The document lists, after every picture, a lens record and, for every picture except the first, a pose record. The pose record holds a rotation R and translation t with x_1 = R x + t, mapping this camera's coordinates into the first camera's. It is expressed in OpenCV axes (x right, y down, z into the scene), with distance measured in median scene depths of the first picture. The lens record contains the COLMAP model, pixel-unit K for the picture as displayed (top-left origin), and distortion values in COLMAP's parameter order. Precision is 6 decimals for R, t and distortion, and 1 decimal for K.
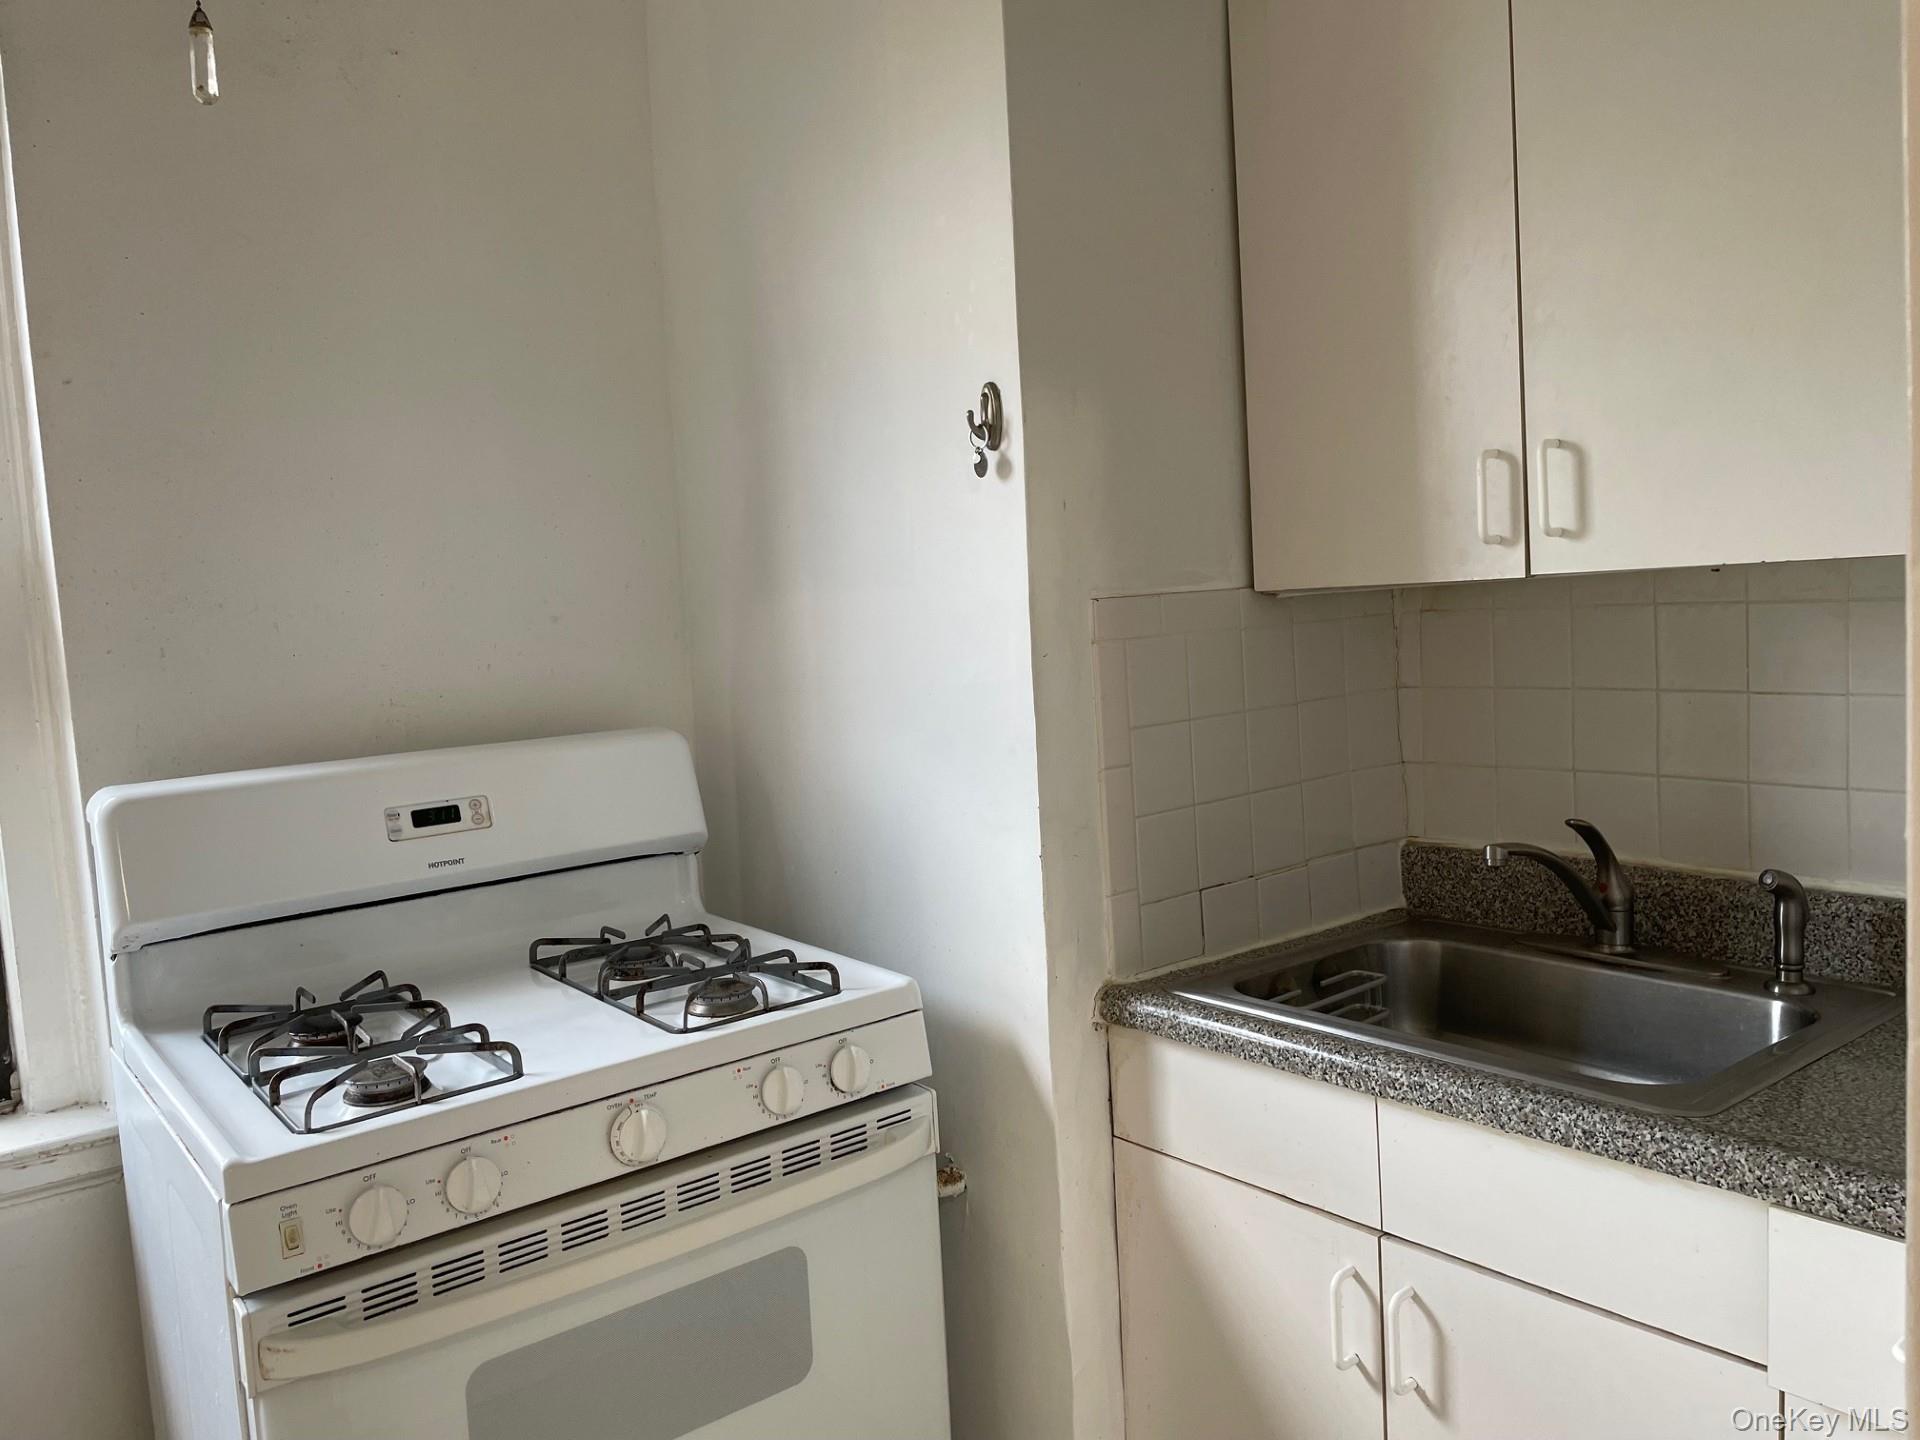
lens RADIAL K [[1431.0, 0, 970.2], [0, 1431.0, 713.7], [0, 0, 1]] dist [0.089325, -0.119884]
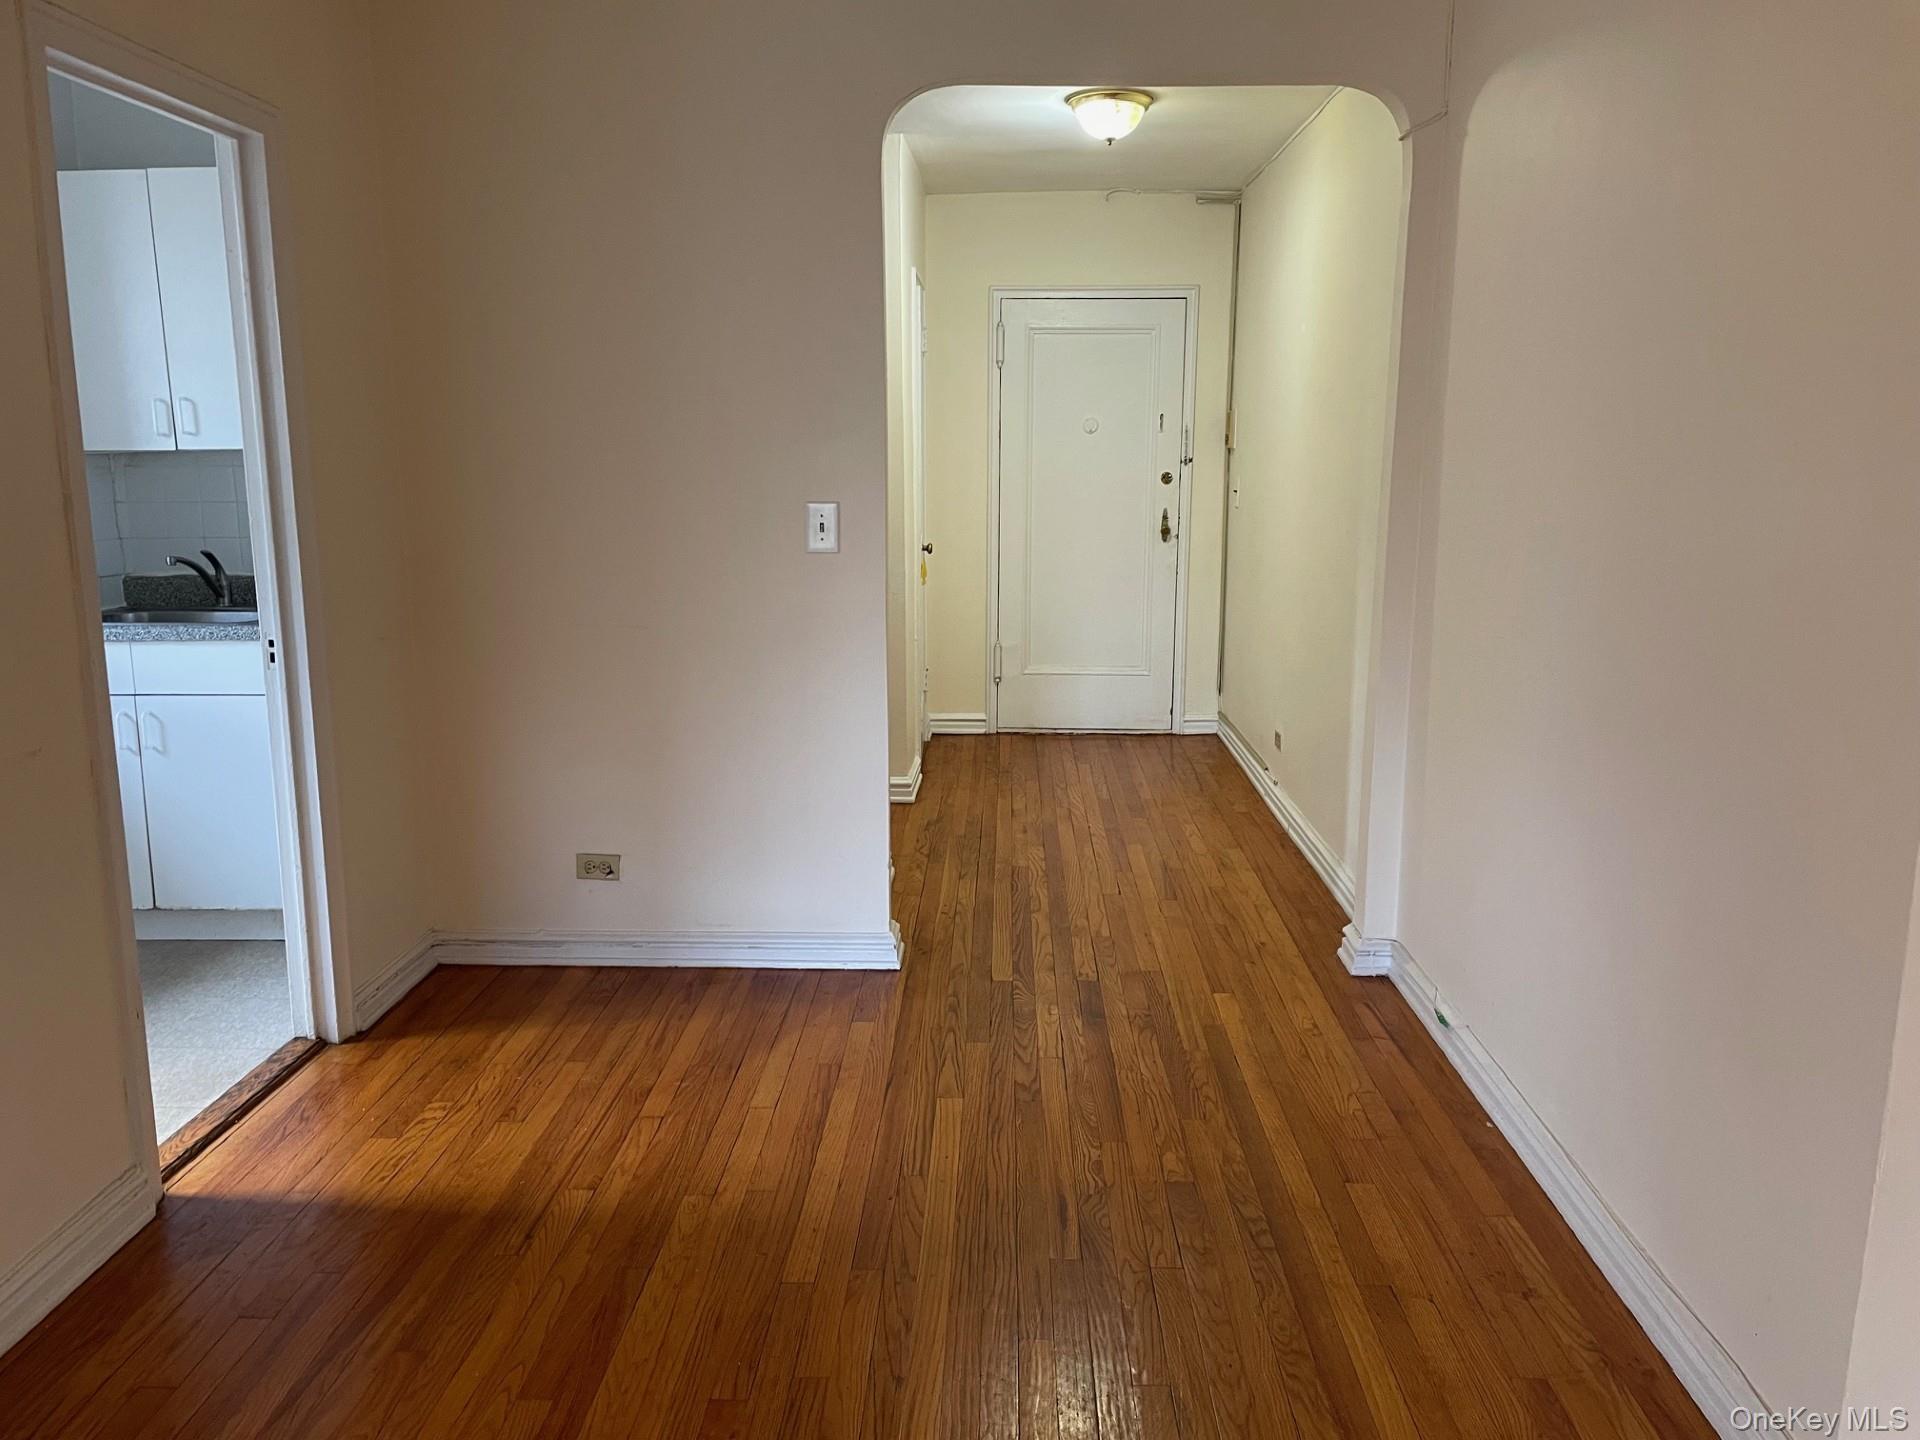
lens RADIAL K [[1431.0, 0, 970.2], [0, 1431.0, 713.7], [0, 0, 1]] dist [0.089325, -0.119884]
pose [[0.650713, -0.080438, 0.755051, -0.655134], [0.025779, 0.996140, 0.083905, 0.183135], [-0.758886, -0.035134, 0.650275, -1.686412]]
